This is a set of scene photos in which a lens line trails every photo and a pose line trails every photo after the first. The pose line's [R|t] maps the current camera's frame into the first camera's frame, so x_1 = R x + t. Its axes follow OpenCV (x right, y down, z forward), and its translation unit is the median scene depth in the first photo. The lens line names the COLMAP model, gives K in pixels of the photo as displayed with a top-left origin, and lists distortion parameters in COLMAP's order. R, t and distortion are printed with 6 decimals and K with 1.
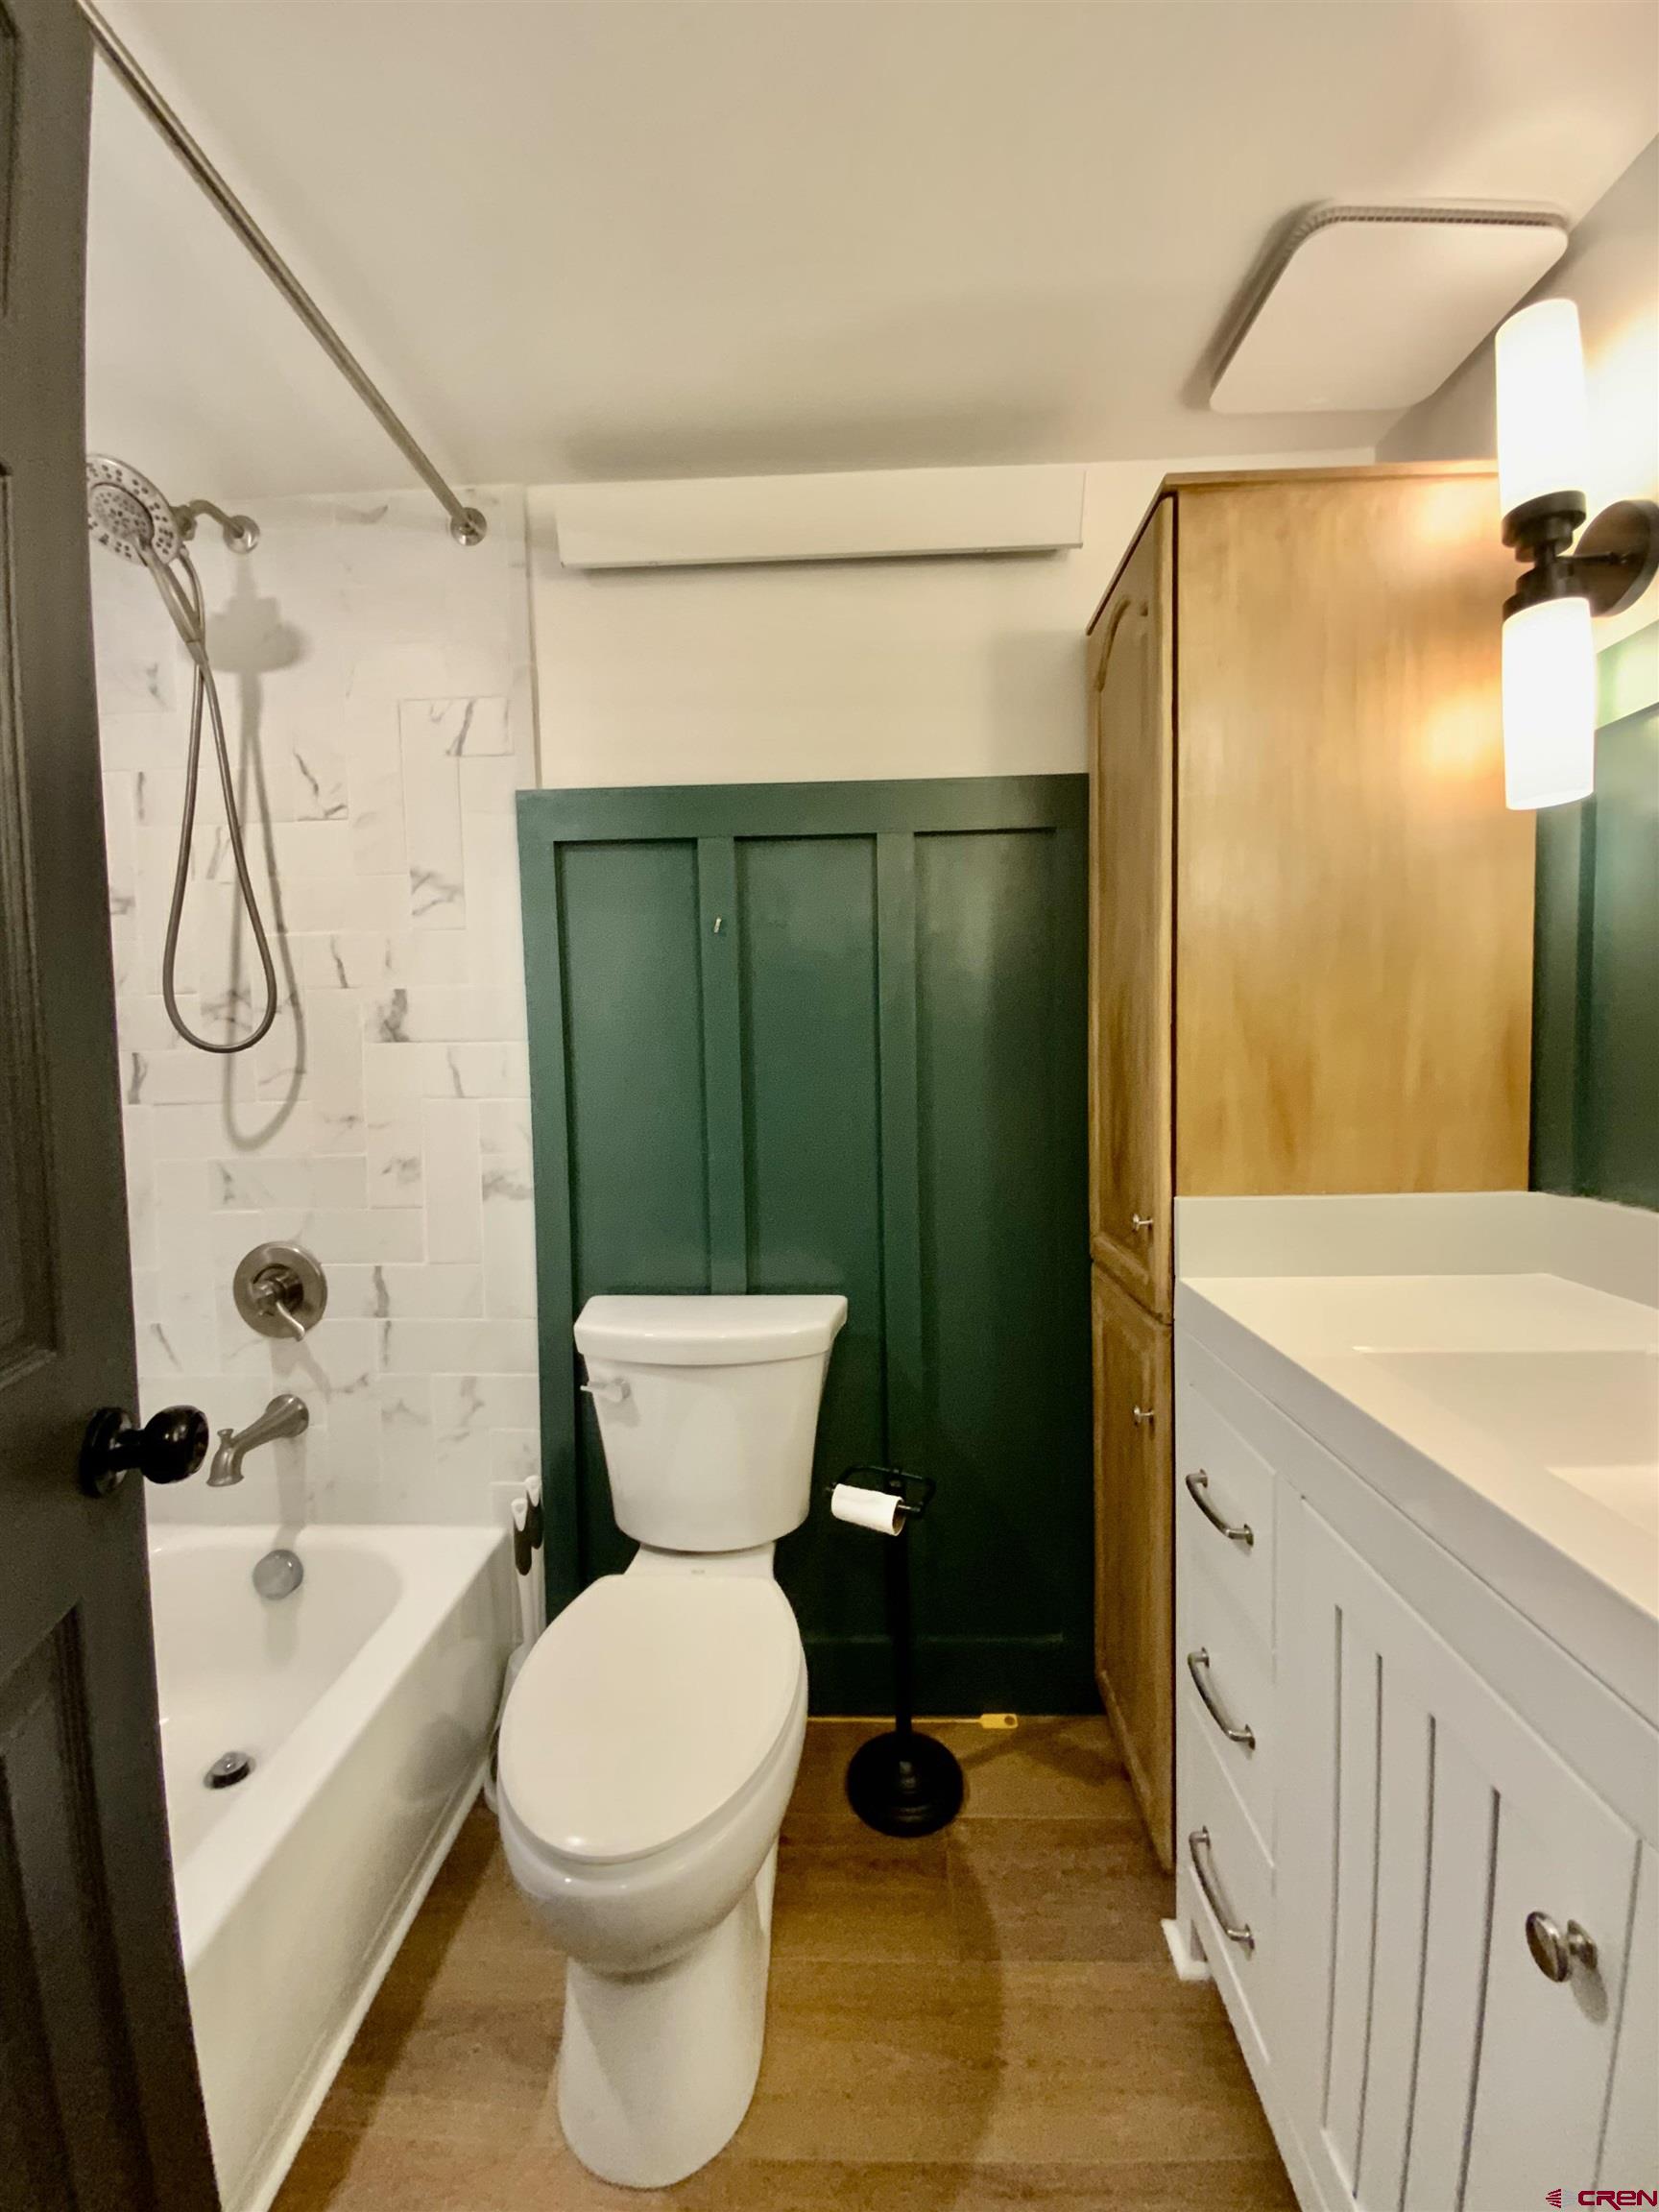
lens RADIAL K [[901.7, 0, 829.5], [0, 901.7, 1106.0], [0, 0, 1]] dist [0.002462, -0.006466]
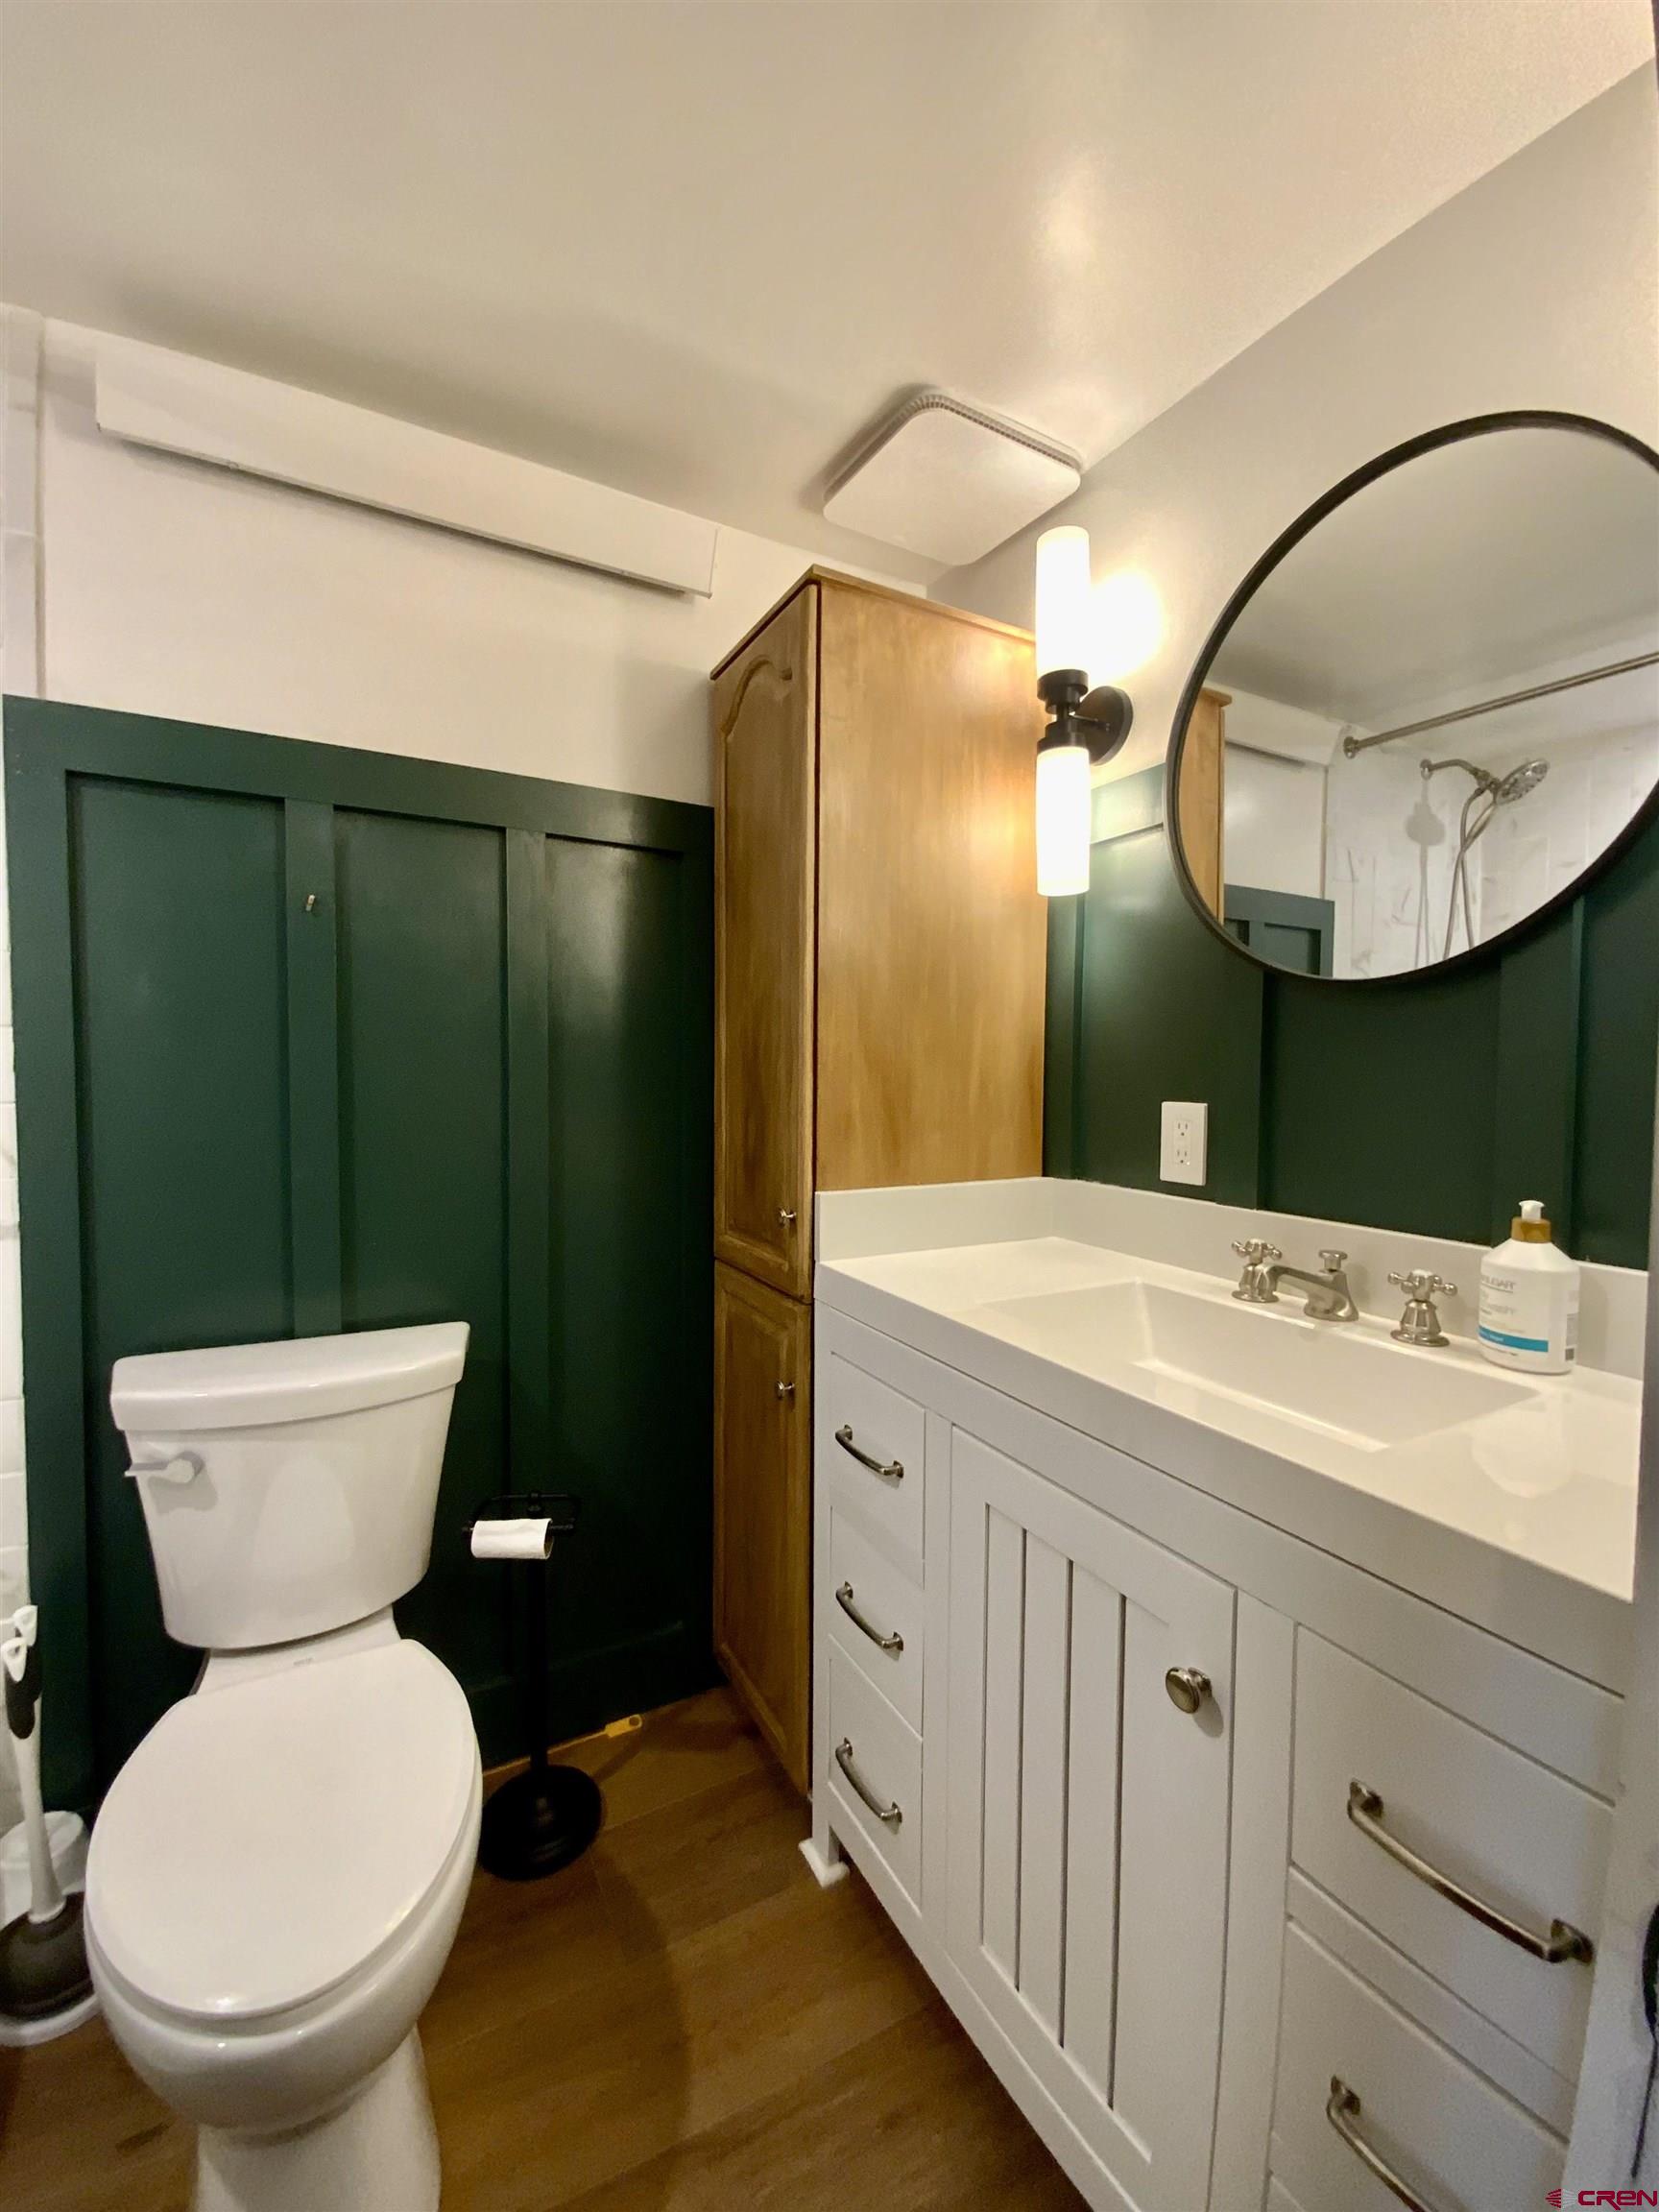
lens RADIAL K [[896.3, 0, 829.5], [0, 896.3, 1106.0], [0, 0, 1]] dist [0.019325, -0.019411]
pose [[0.854746, 0.006359, 0.519007, -0.177453], [0.002340, 0.999868, -0.016105, 0.008796], [-0.519041, 0.014980, 0.854618, 0.013854]]
